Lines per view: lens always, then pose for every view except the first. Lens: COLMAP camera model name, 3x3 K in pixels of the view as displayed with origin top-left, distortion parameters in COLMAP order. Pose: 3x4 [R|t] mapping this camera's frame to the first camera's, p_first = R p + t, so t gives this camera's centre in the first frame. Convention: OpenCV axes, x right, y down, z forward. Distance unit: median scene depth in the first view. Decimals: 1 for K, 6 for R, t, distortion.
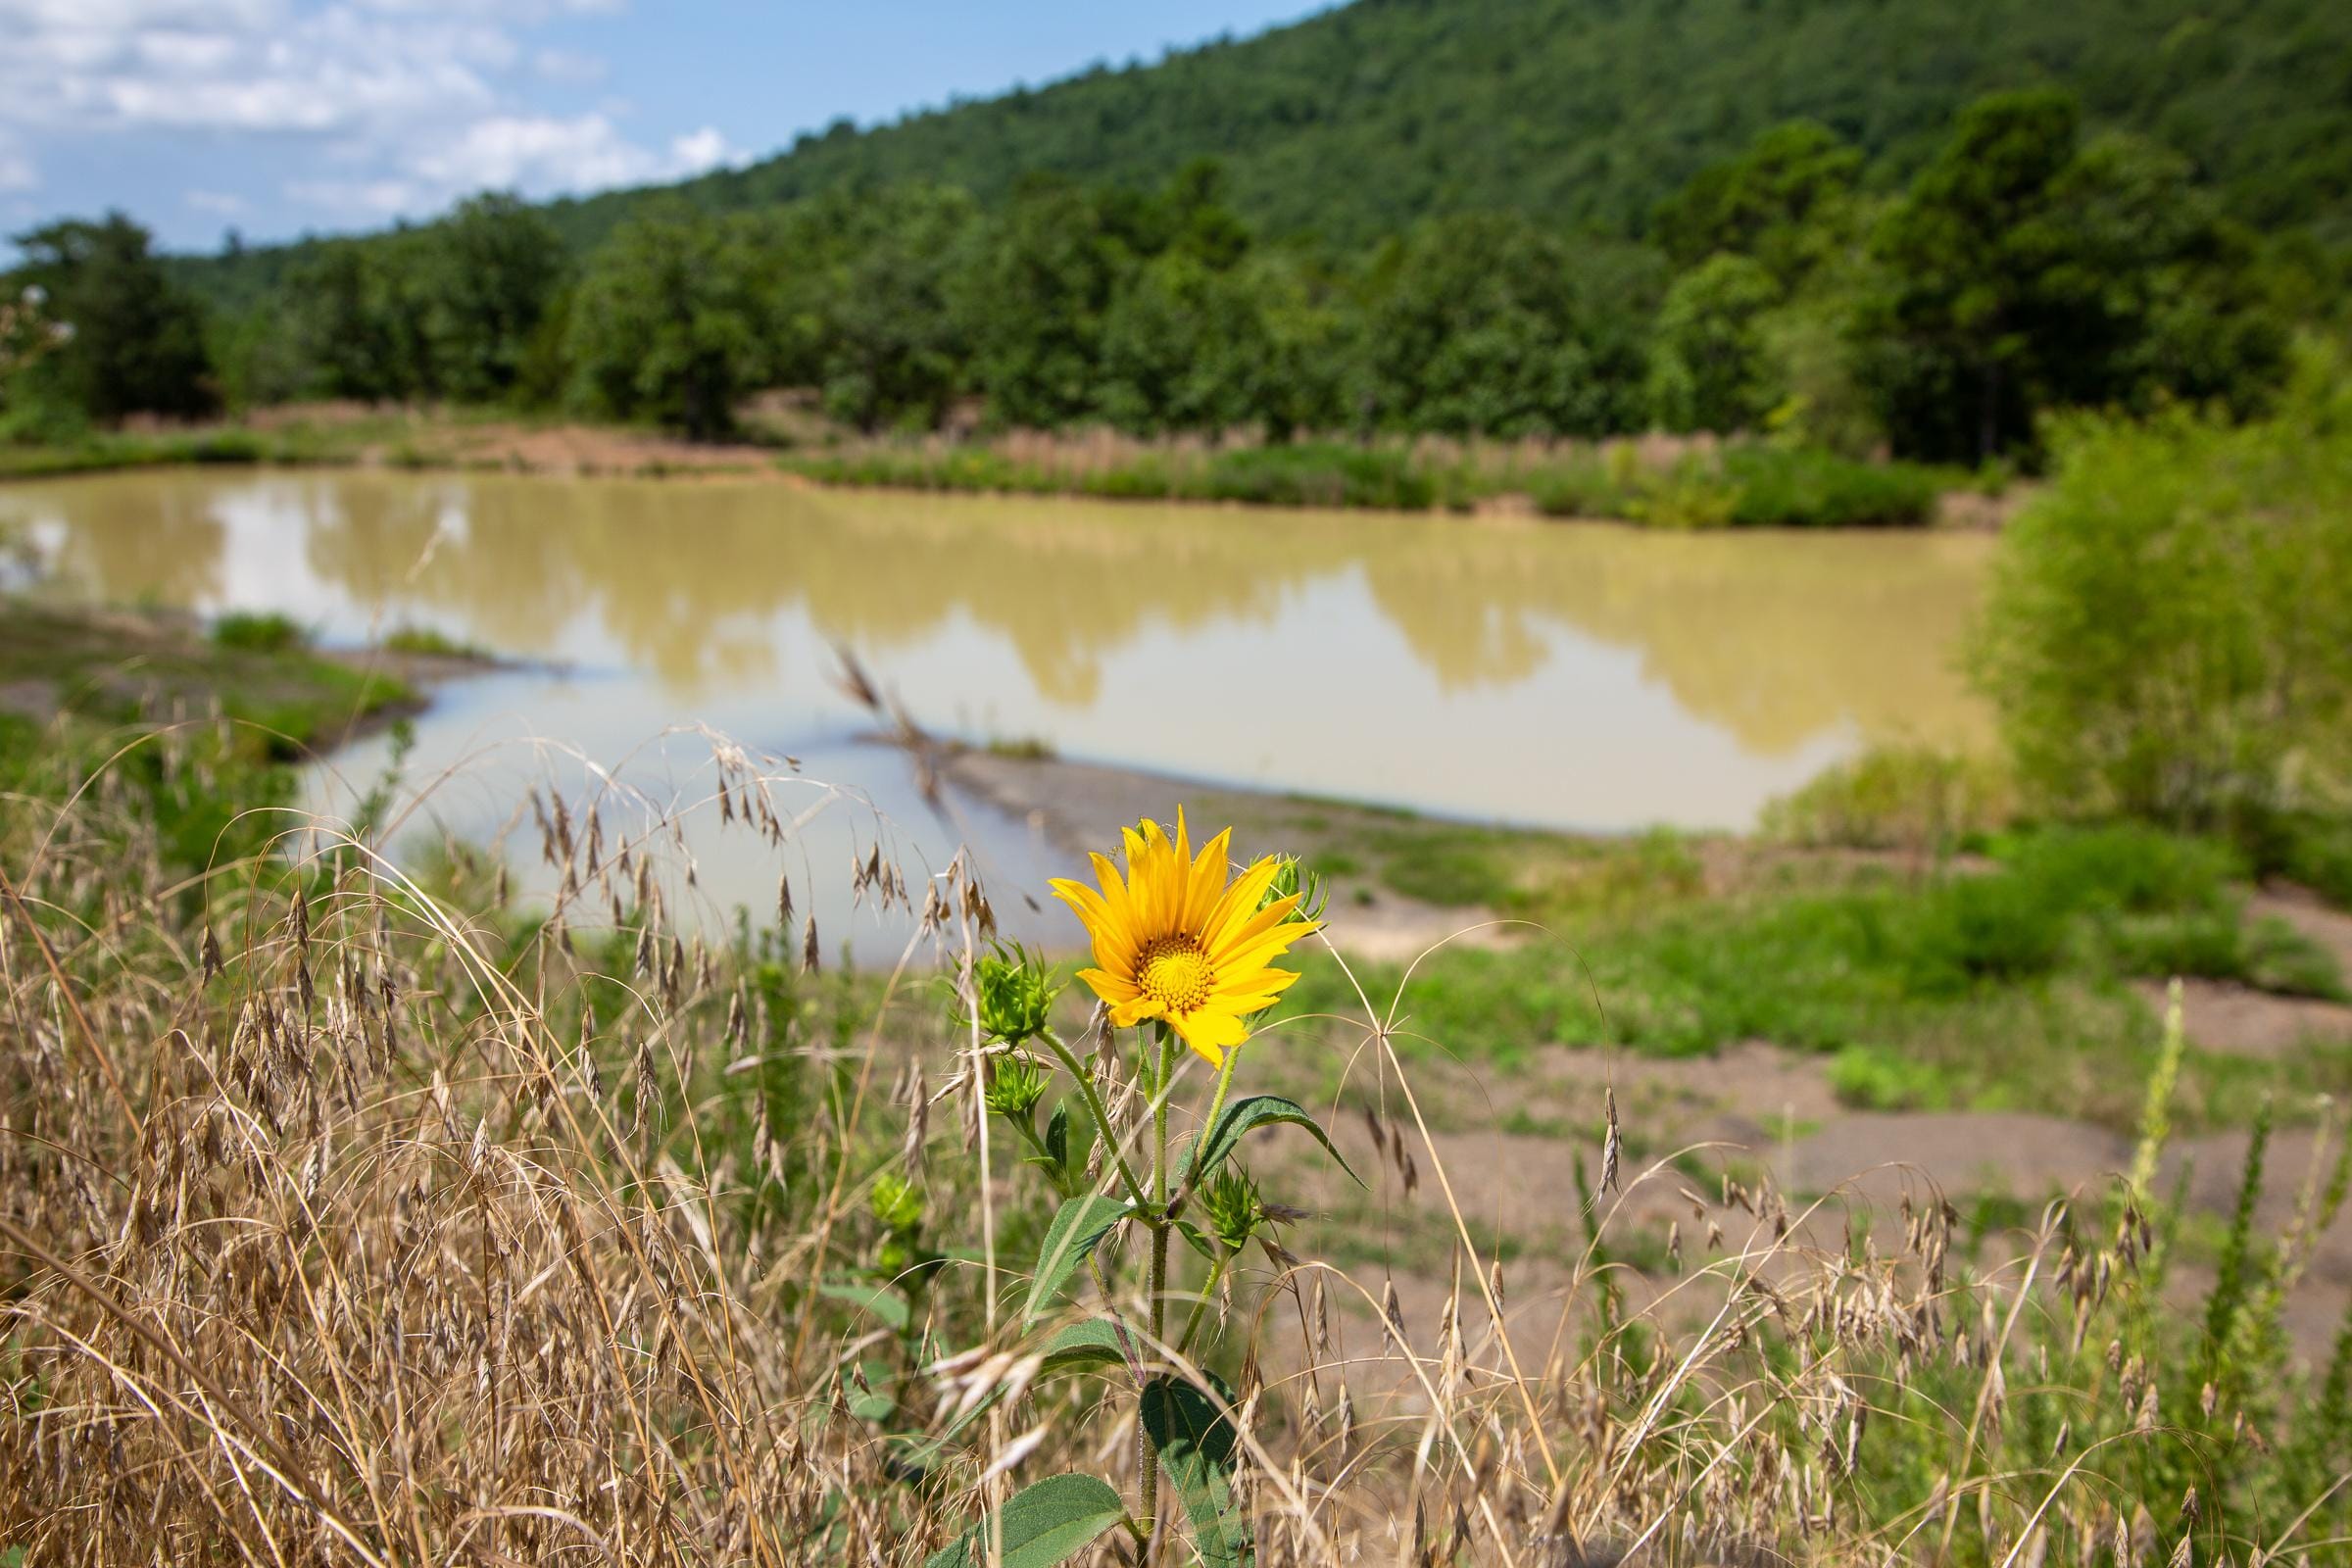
lens RADIAL K [[2384.5, 0, 1176.0], [0, 2384.5, 784.0], [0, 0, 1]] dist [-0.009358, 0.162368]
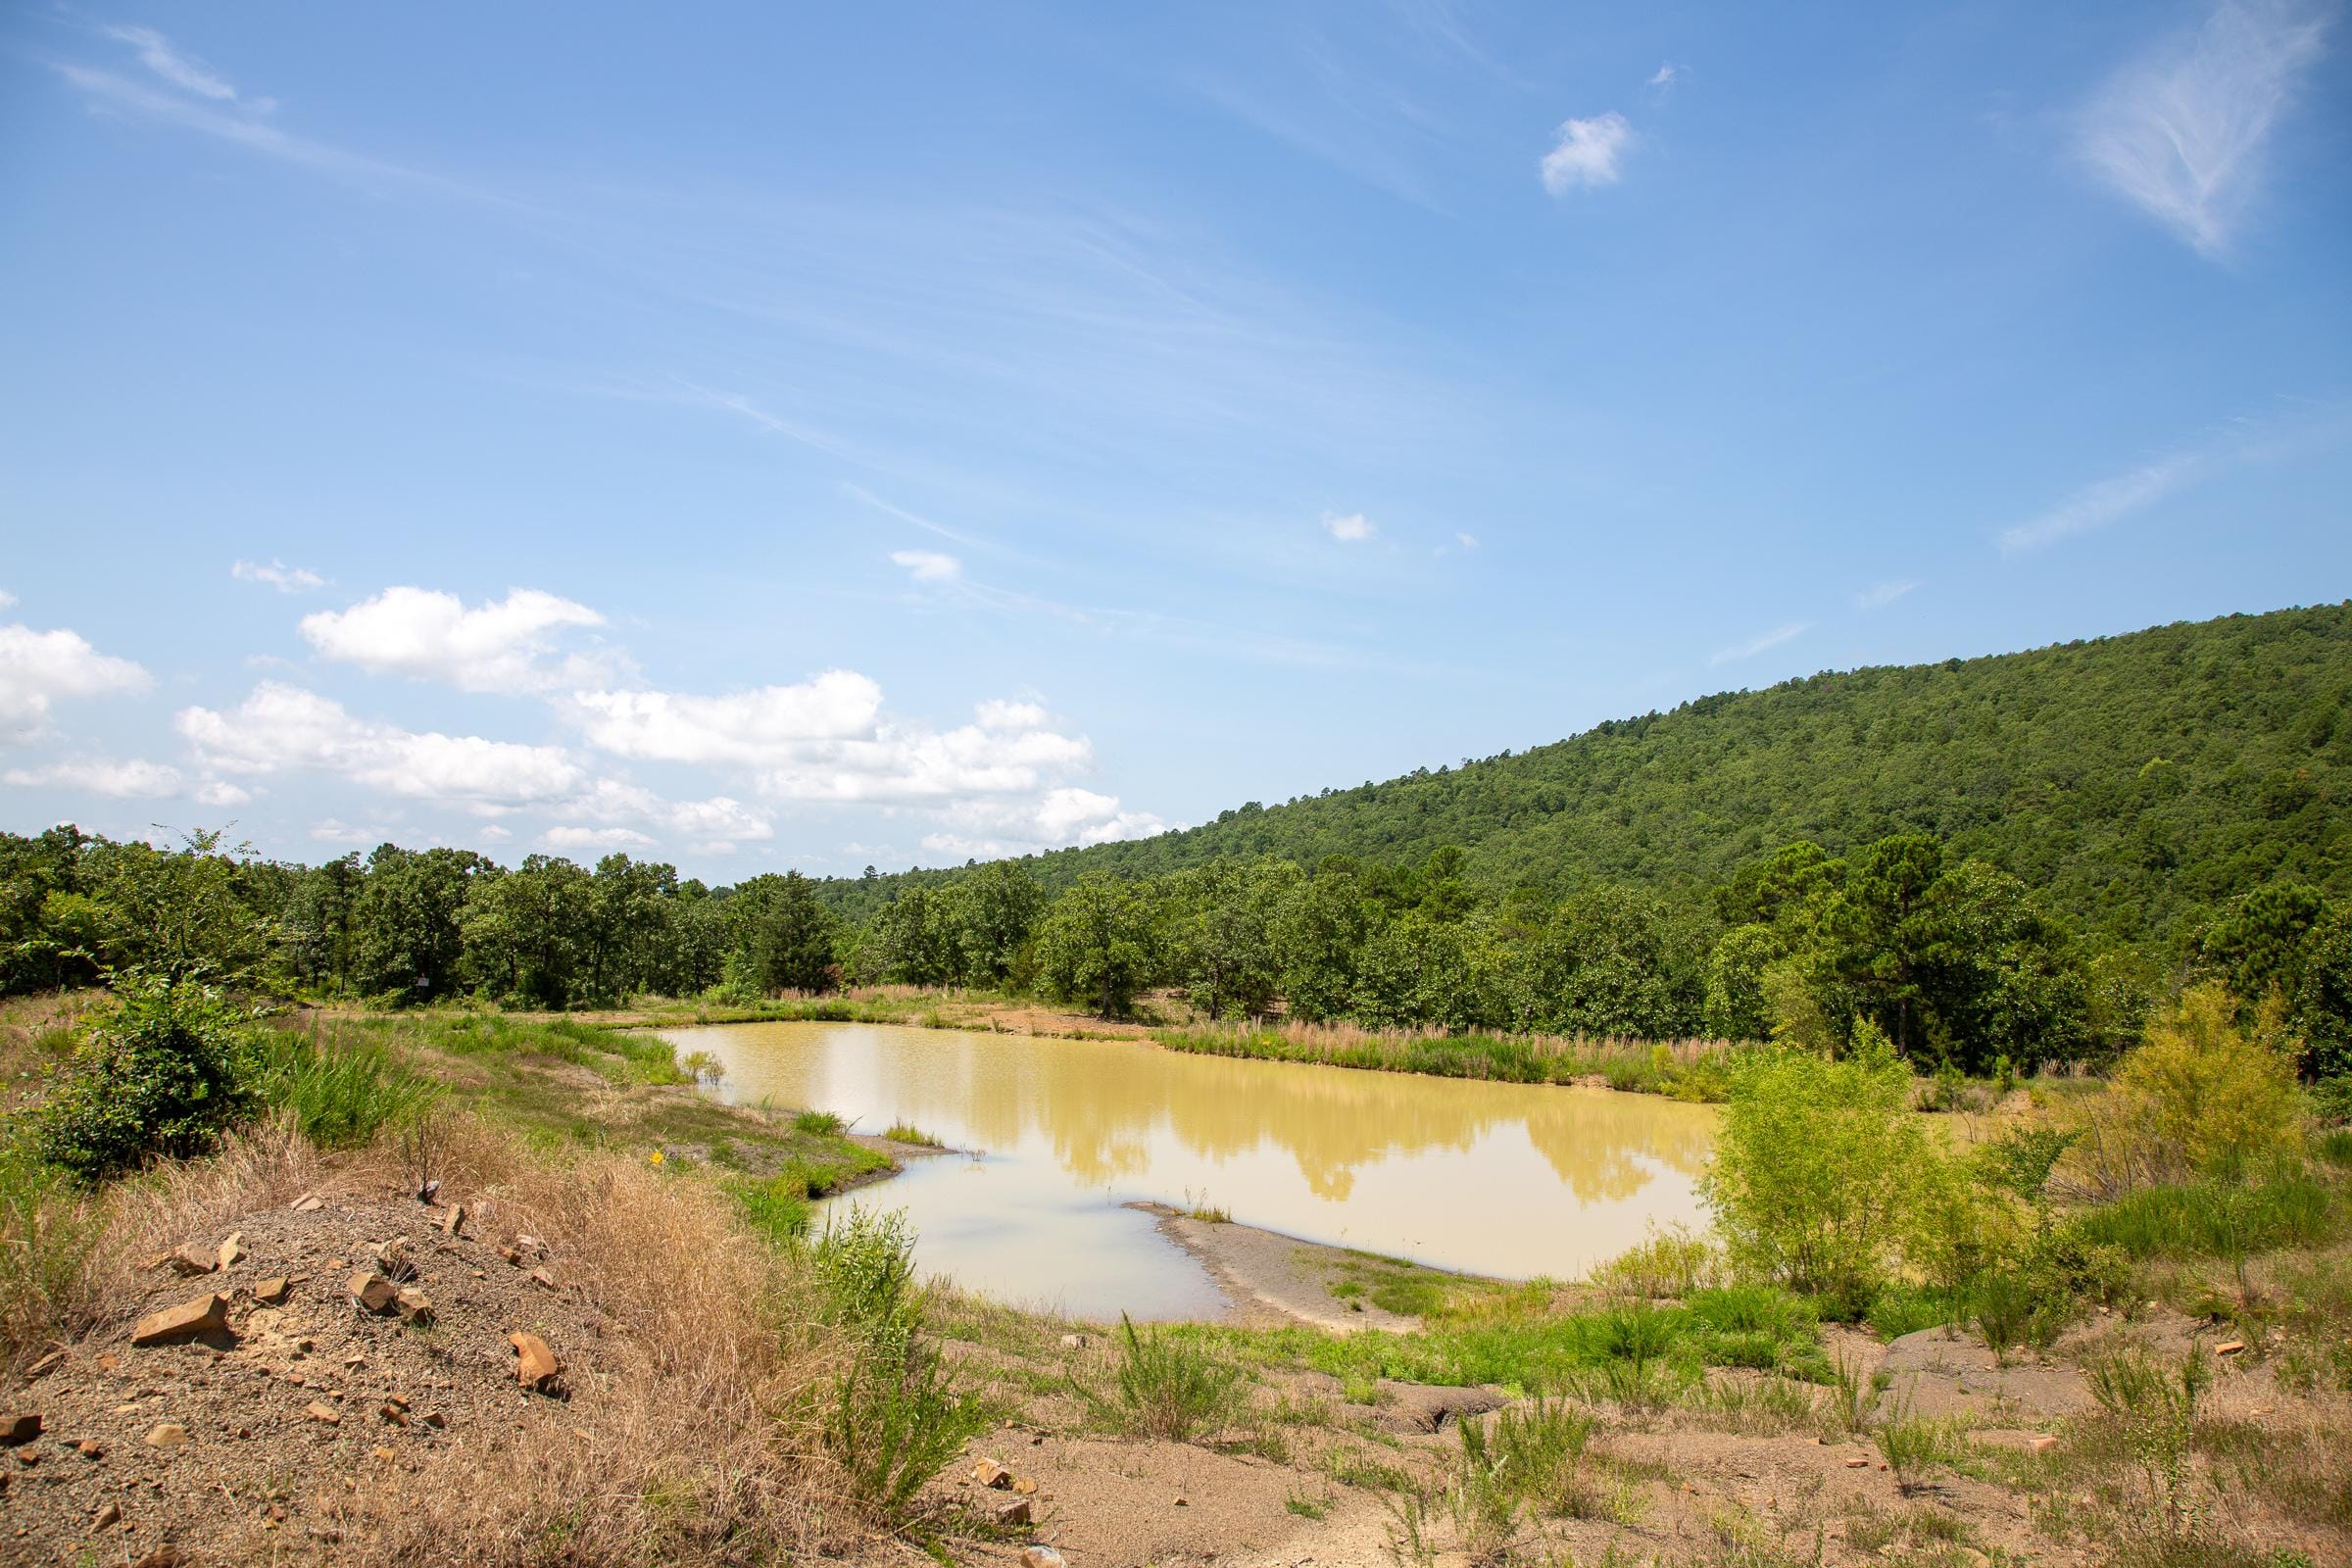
lens RADIAL K [[1653.9, 0, 1176.0], [0, 1653.9, 784.0], [0, 0, 1]] dist [-0.126043, 0.071550]
pose [[0.982777, 0.012894, -0.184344, 0.050559], [-0.063500, 0.960382, -0.271356, 0.003632], [0.173542, 0.278388, 0.944660, -0.091294]]
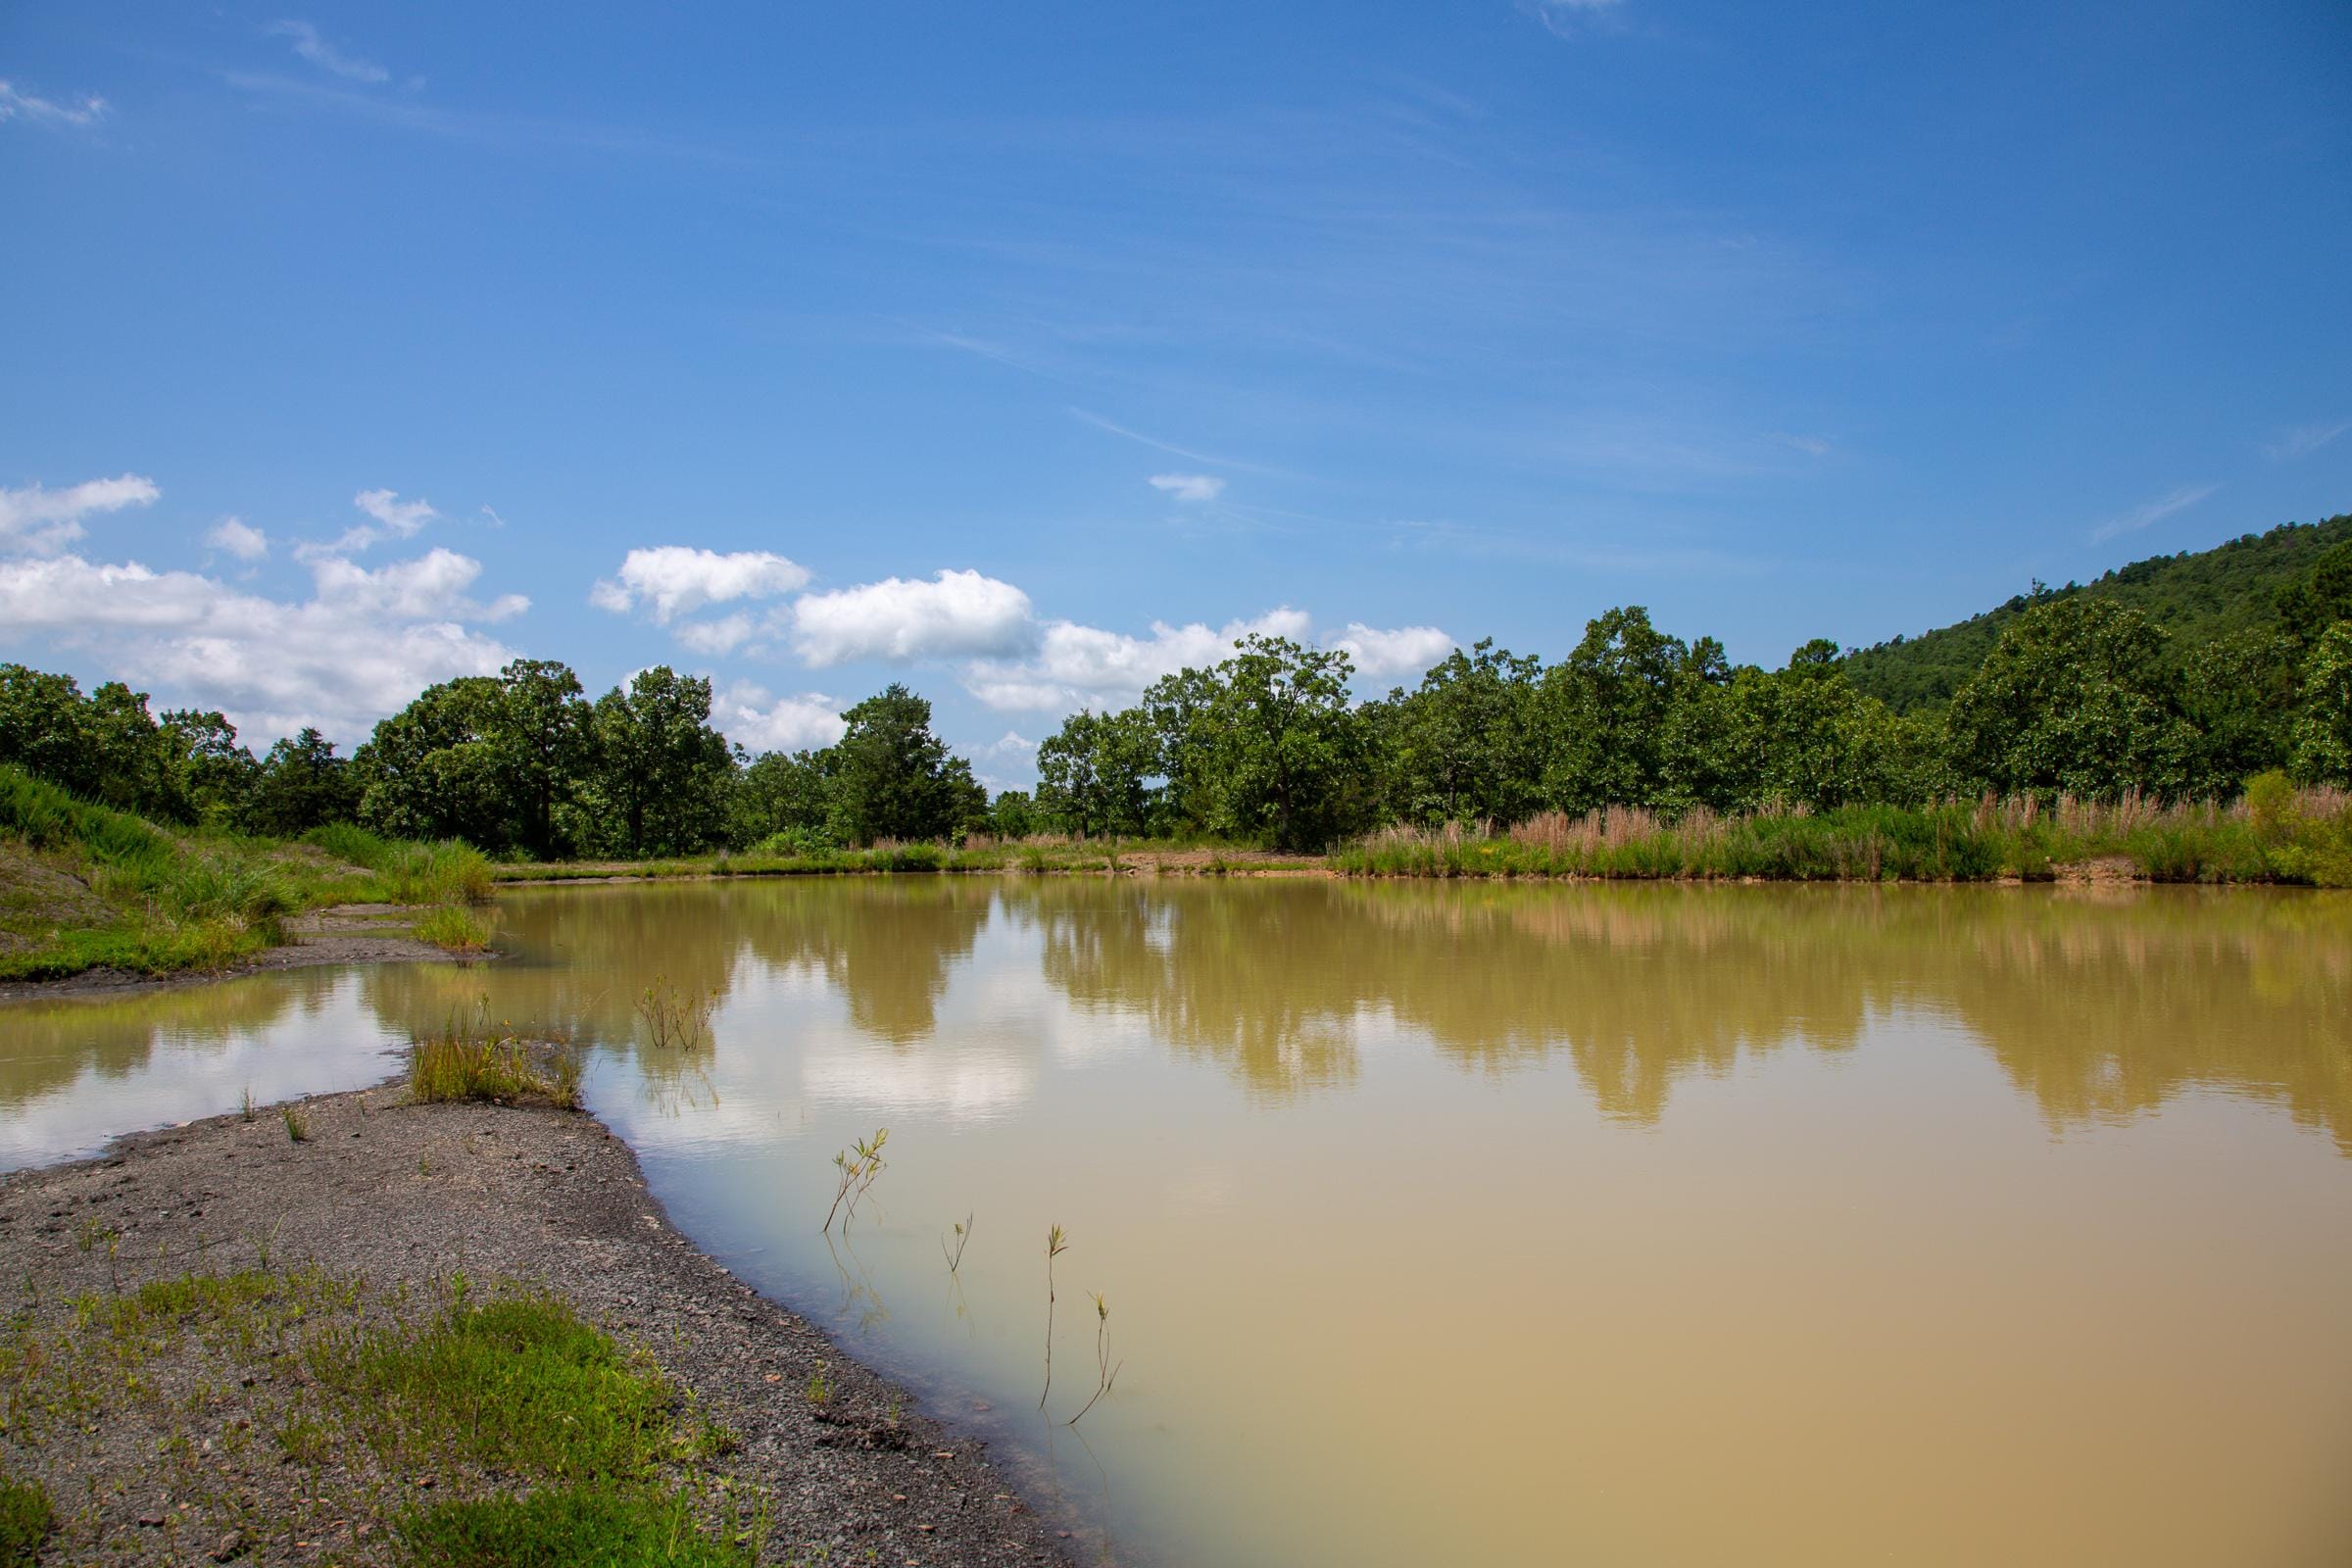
lens RADIAL K [[1653.9, 0, 1176.0], [0, 1653.9, 784.0], [0, 0, 1]] dist [-0.126043, 0.071550]
pose [[0.917396, -0.014911, -0.397696, 0.054276], [-0.079845, 0.972084, -0.220632, -0.004690], [0.389883, 0.234161, 0.890595, 0.322214]]
